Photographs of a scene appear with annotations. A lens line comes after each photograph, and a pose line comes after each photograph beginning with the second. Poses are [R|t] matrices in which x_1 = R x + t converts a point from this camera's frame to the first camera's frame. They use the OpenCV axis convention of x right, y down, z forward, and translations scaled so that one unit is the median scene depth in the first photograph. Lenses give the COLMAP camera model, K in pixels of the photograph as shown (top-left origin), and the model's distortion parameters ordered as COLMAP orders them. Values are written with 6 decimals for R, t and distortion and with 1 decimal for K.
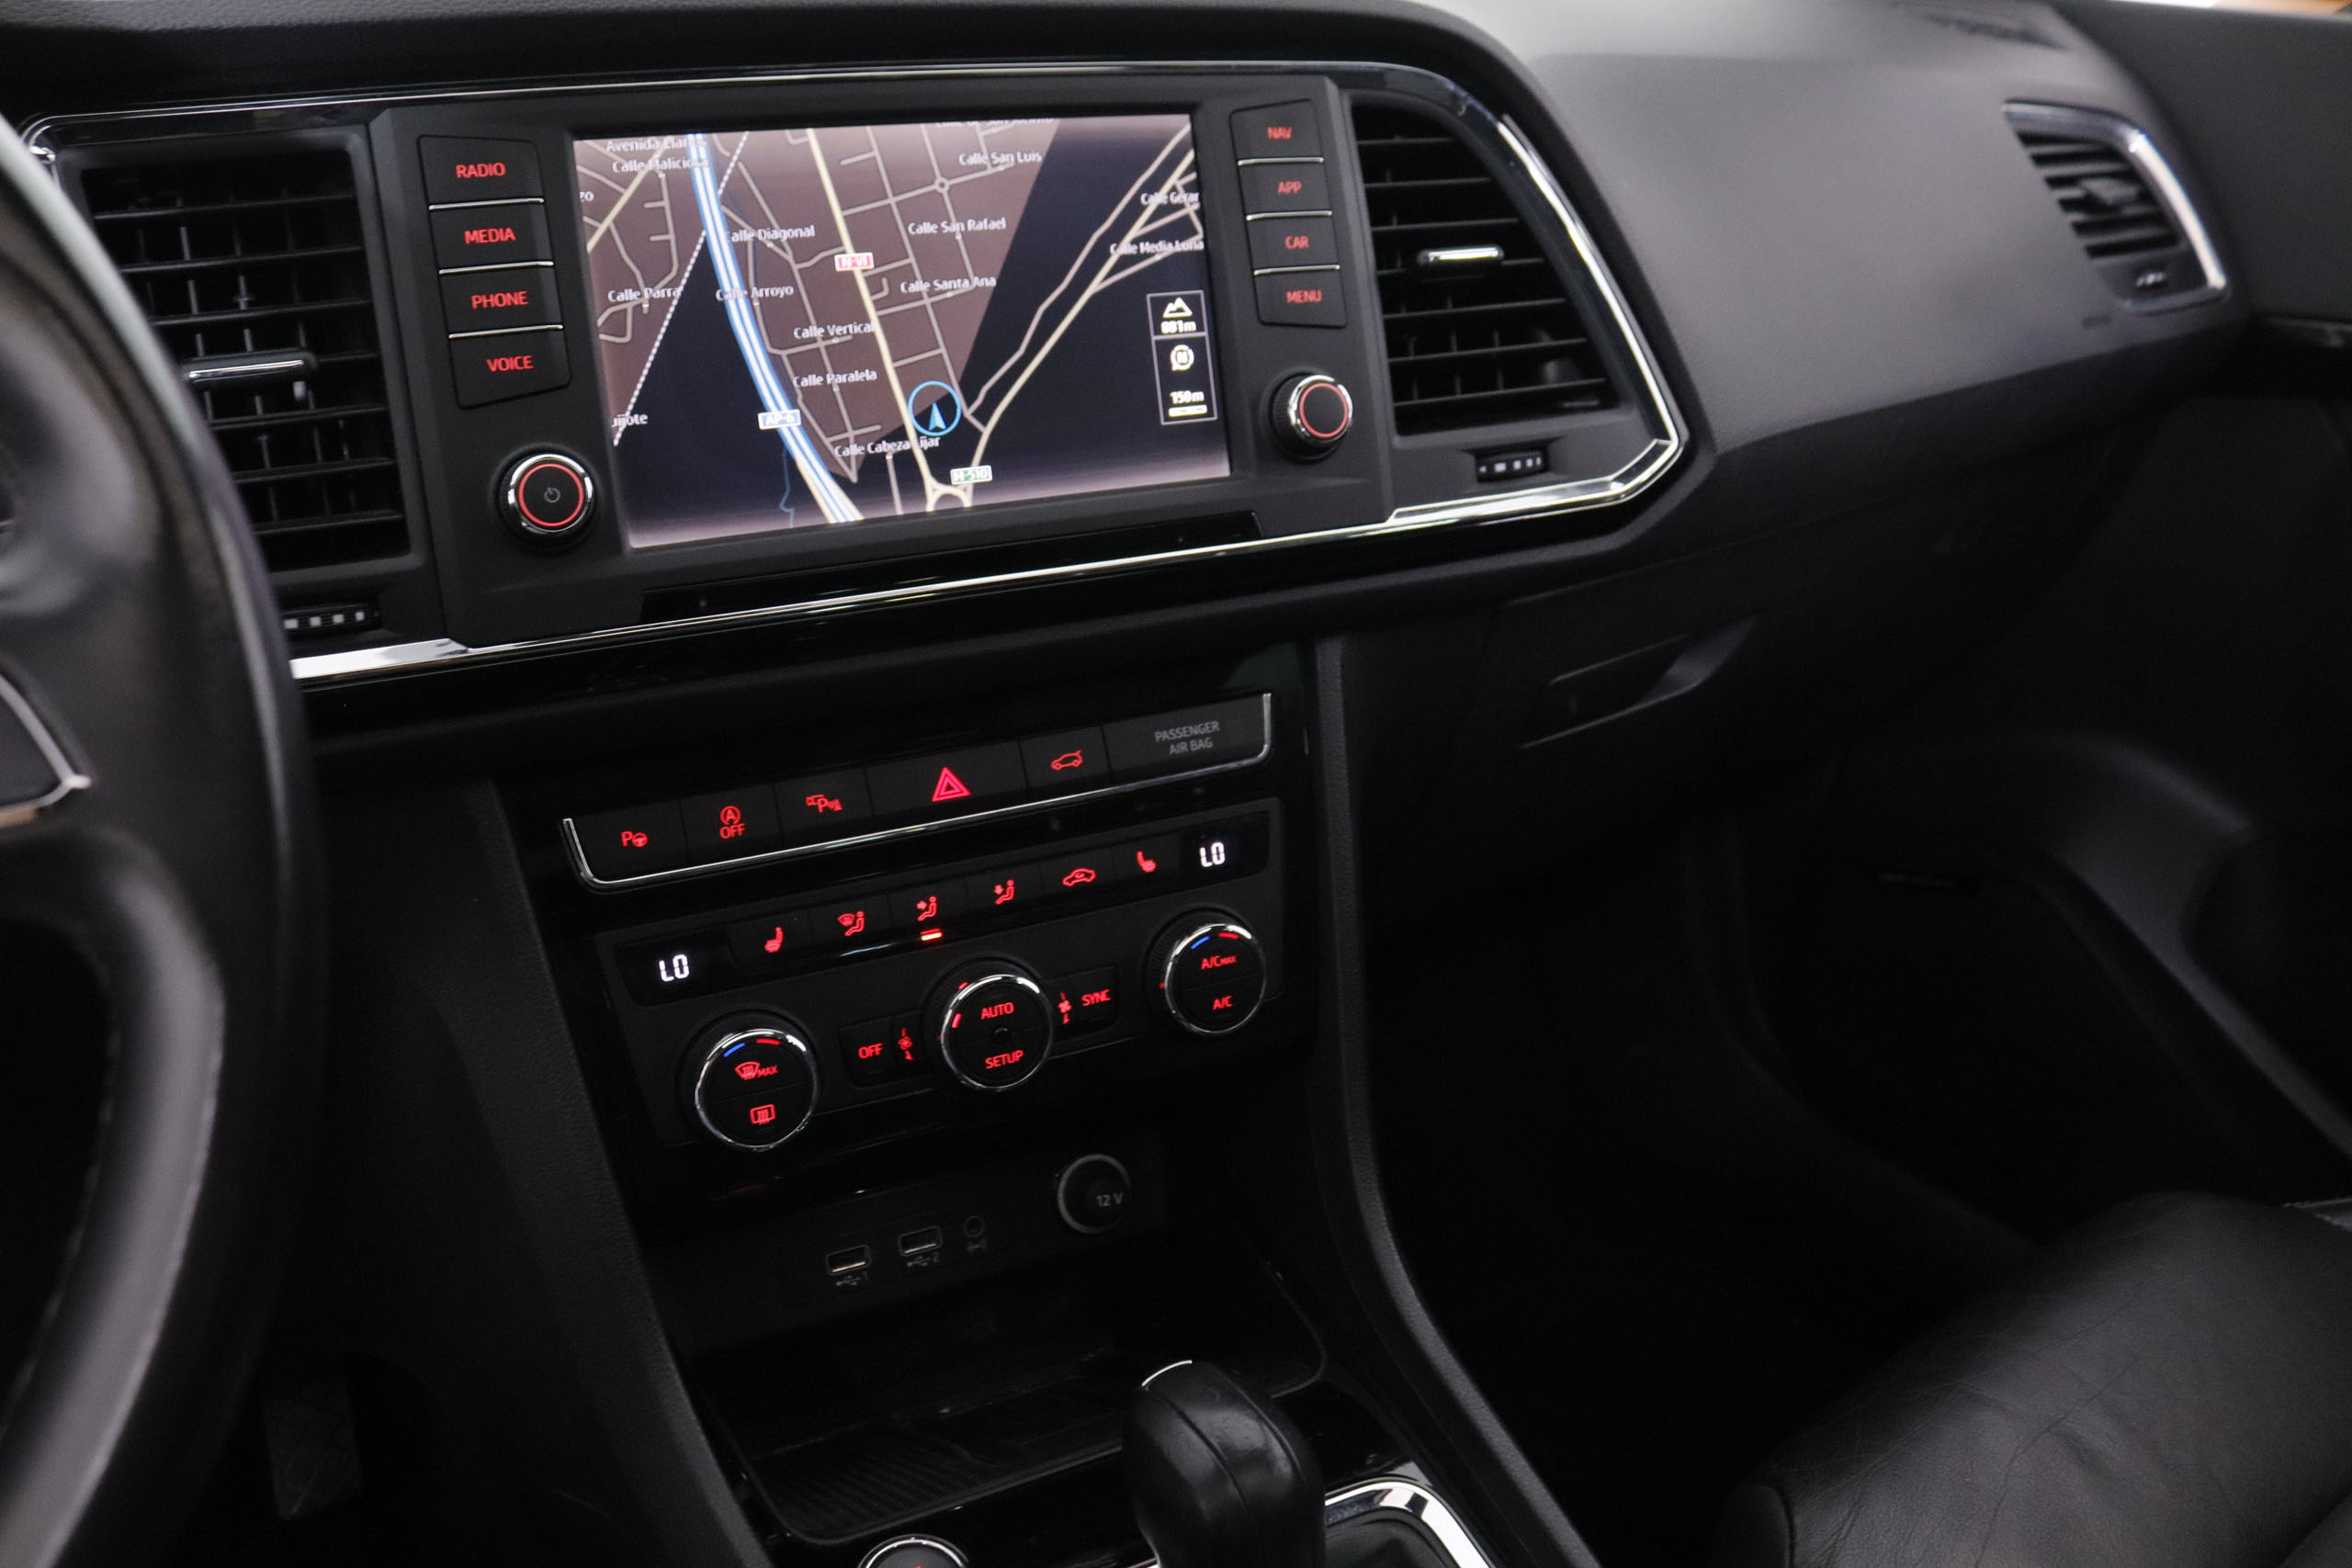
lens RADIAL K [[1892.4, 0, 1155.2], [0, 1892.4, 771.3], [0, 0, 1]] dist [-0.175152, 0.165670]
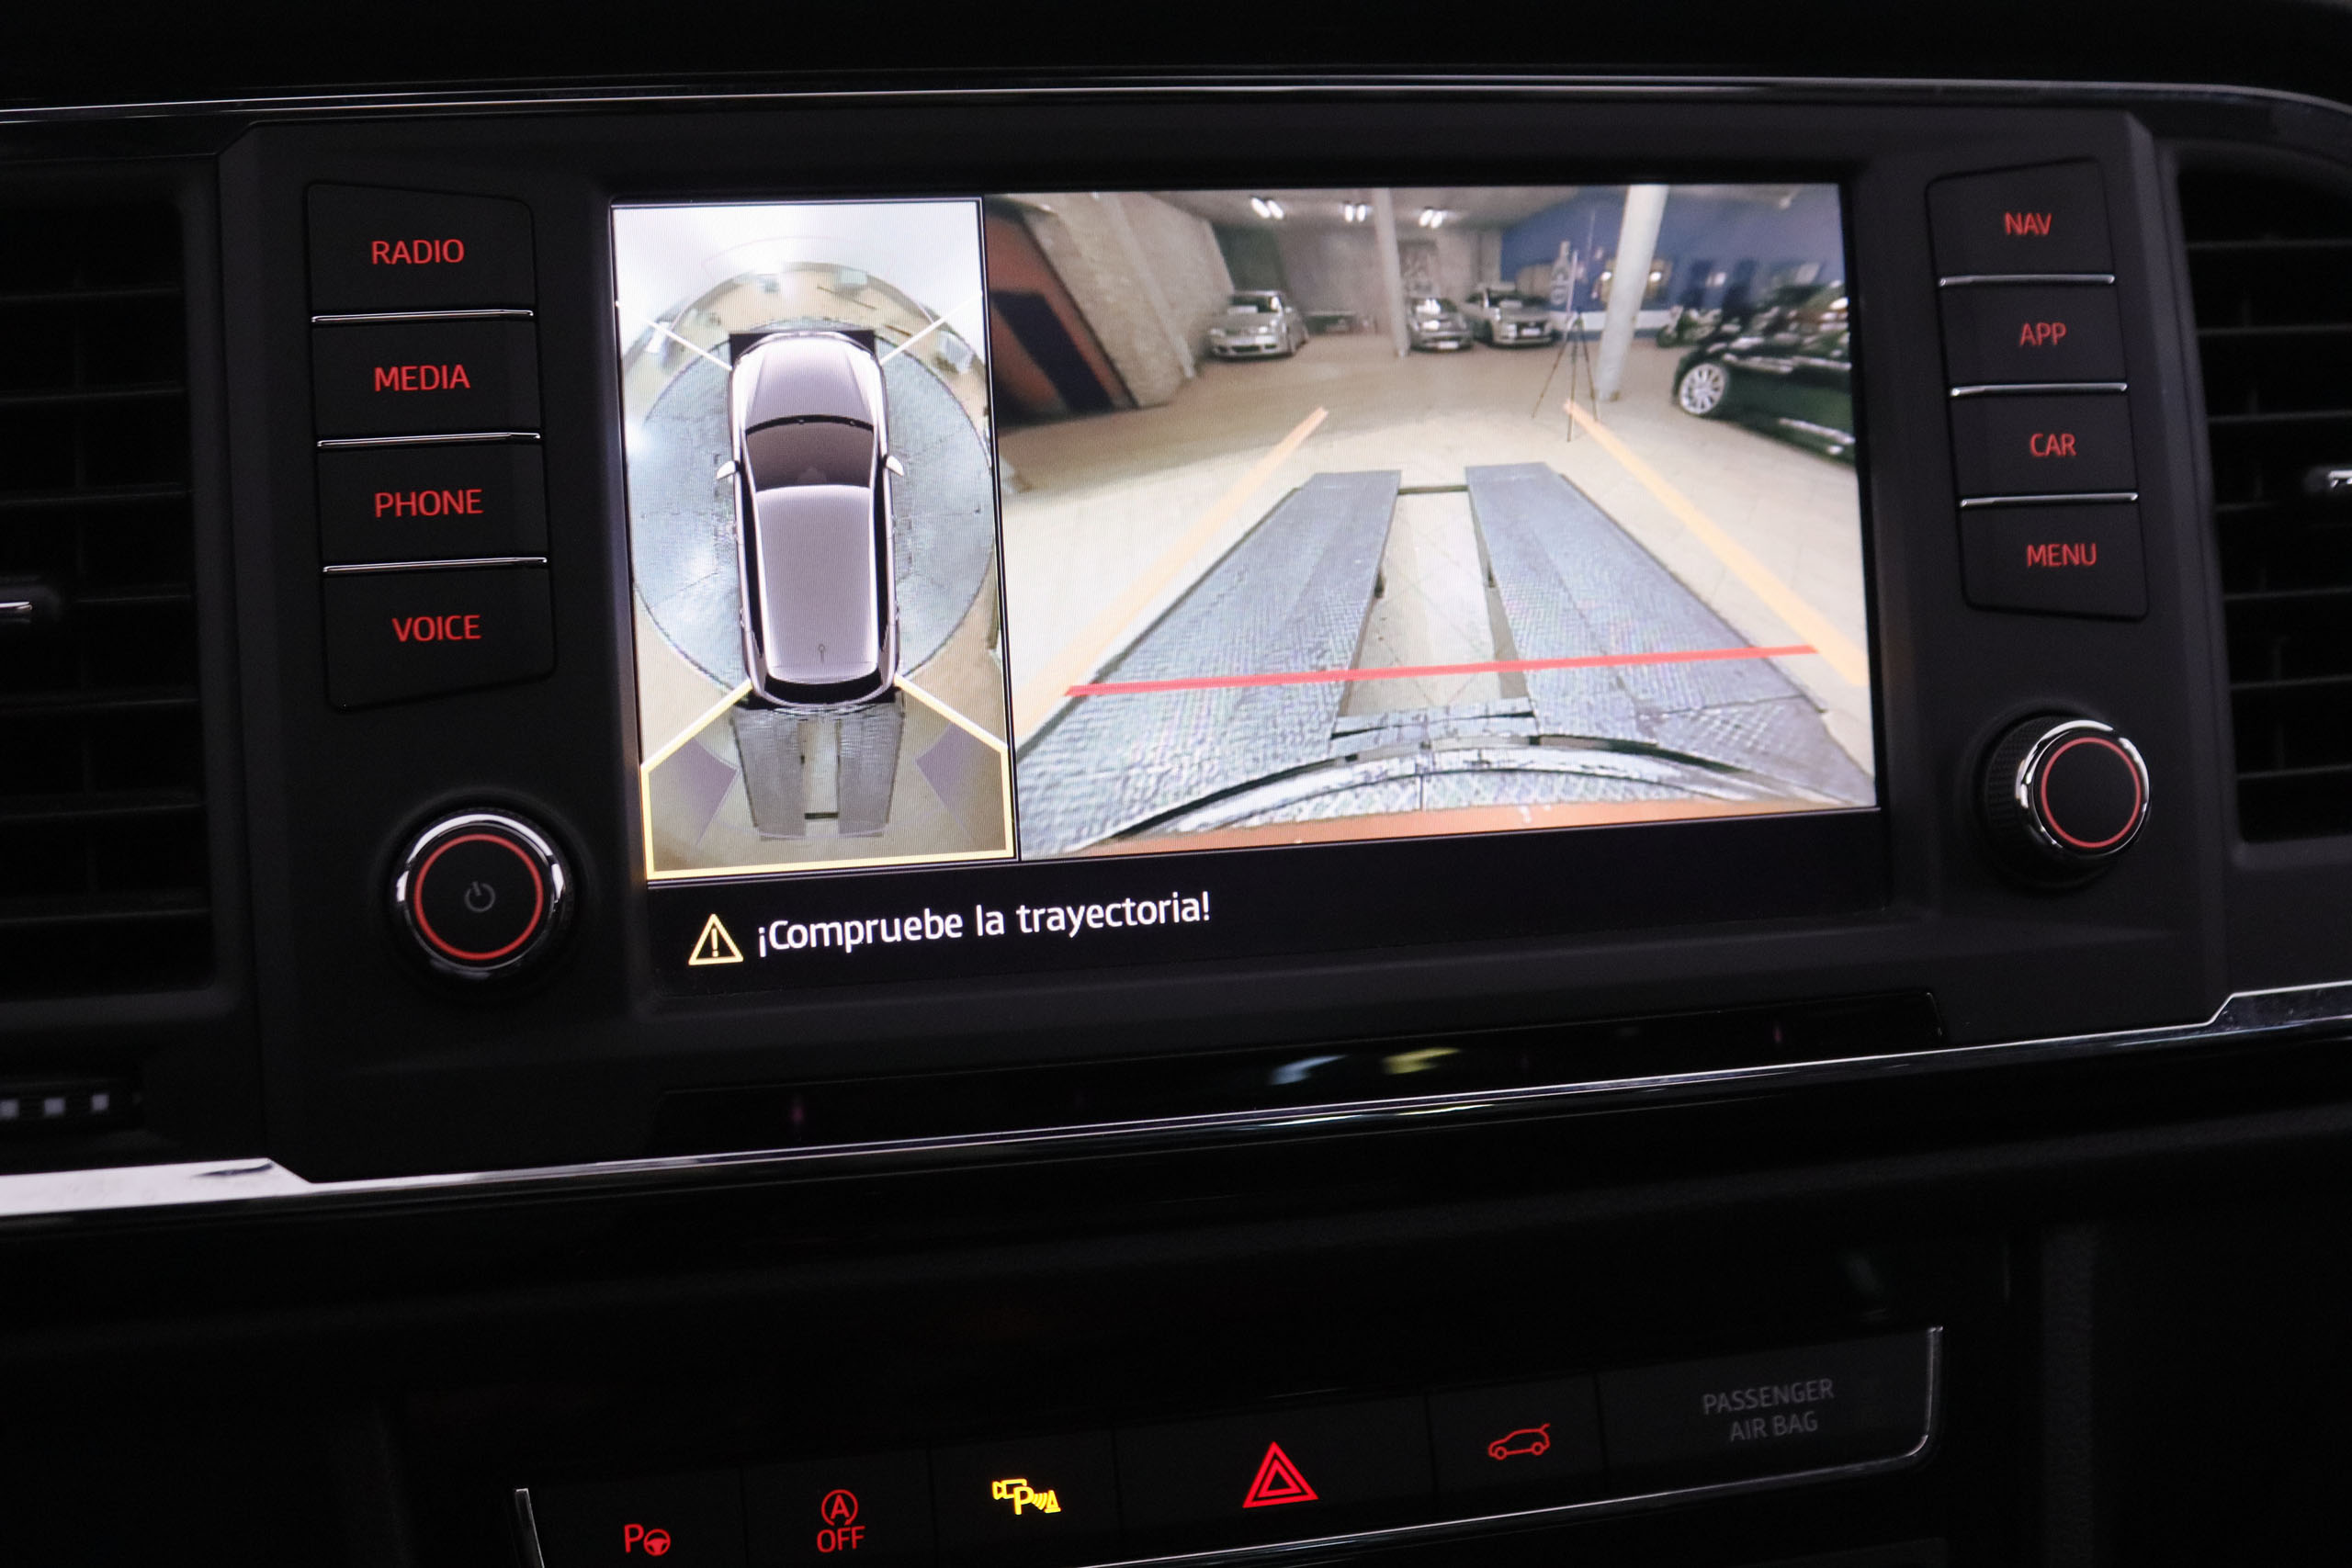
lens RADIAL K [[2727.1, 0, 1176.0], [0, 2727.1, 784.0], [0, 0, 1]] dist [-0.084228, 0.030718]
pose [[0.973717, 0.060327, -0.219625, 0.012877], [-0.087320, 0.989480, -0.115344, -0.093025], [0.210357, 0.131490, 0.968742, 0.274737]]
